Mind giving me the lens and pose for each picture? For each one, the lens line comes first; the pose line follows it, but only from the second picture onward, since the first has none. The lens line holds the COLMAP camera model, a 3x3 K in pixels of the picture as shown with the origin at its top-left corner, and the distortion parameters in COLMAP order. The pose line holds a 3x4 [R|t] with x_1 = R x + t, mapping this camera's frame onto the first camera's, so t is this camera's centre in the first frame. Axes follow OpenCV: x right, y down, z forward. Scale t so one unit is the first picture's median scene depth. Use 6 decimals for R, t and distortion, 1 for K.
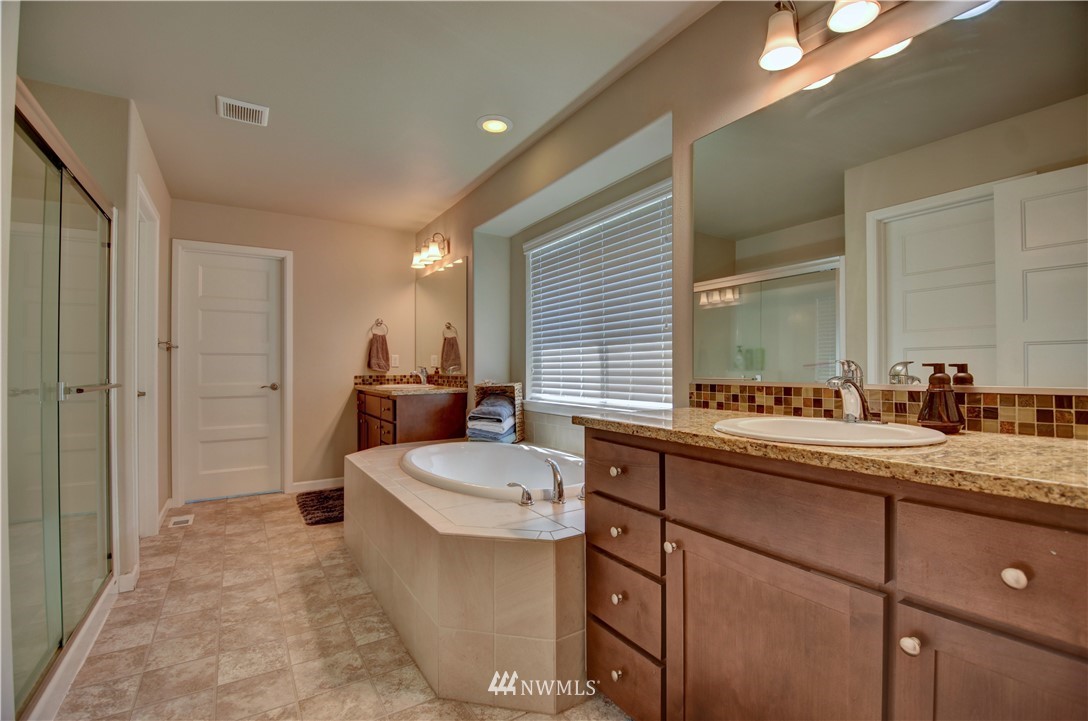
lens RADIAL K [[480.3, 0, 555.2], [0, 480.3, 365.9], [0, 0, 1]] dist [0.003578, -0.019245]
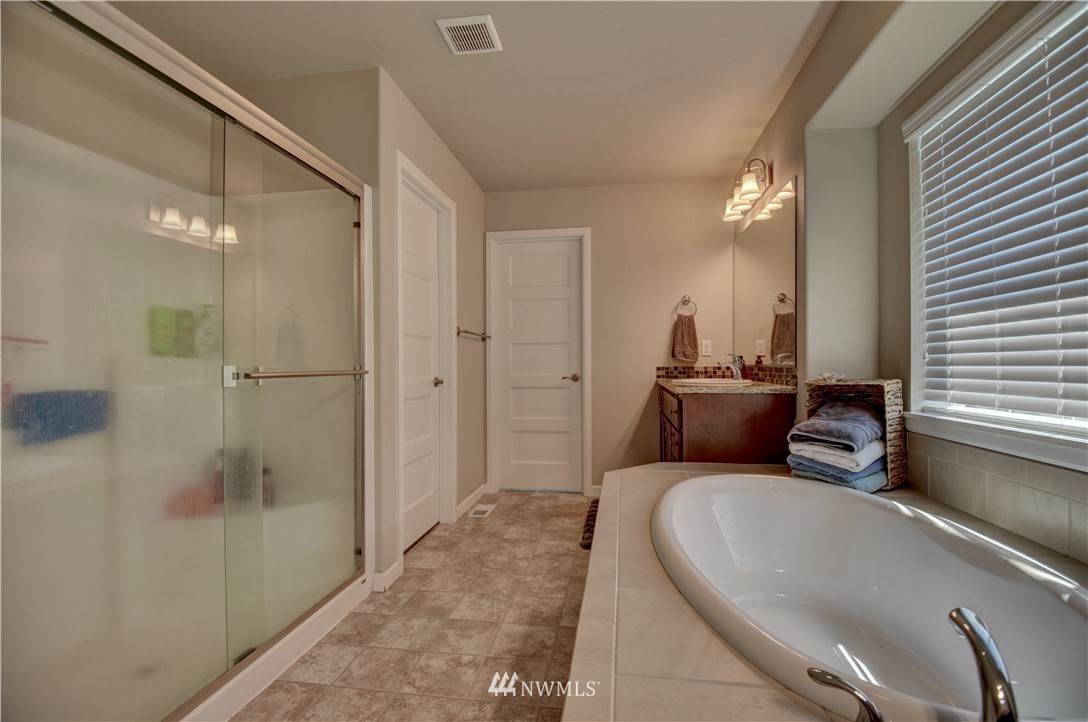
lens RADIAL K [[480.3, 0, 555.2], [0, 480.3, 366.4], [0, 0, 1]] dist [0.003578, -0.019245]
pose [[0.752612, 0.004446, -0.658449, -0.008233], [0.004405, 0.999921, 0.011787, 0.012136], [0.658449, -0.011772, 0.752533, 0.347914]]
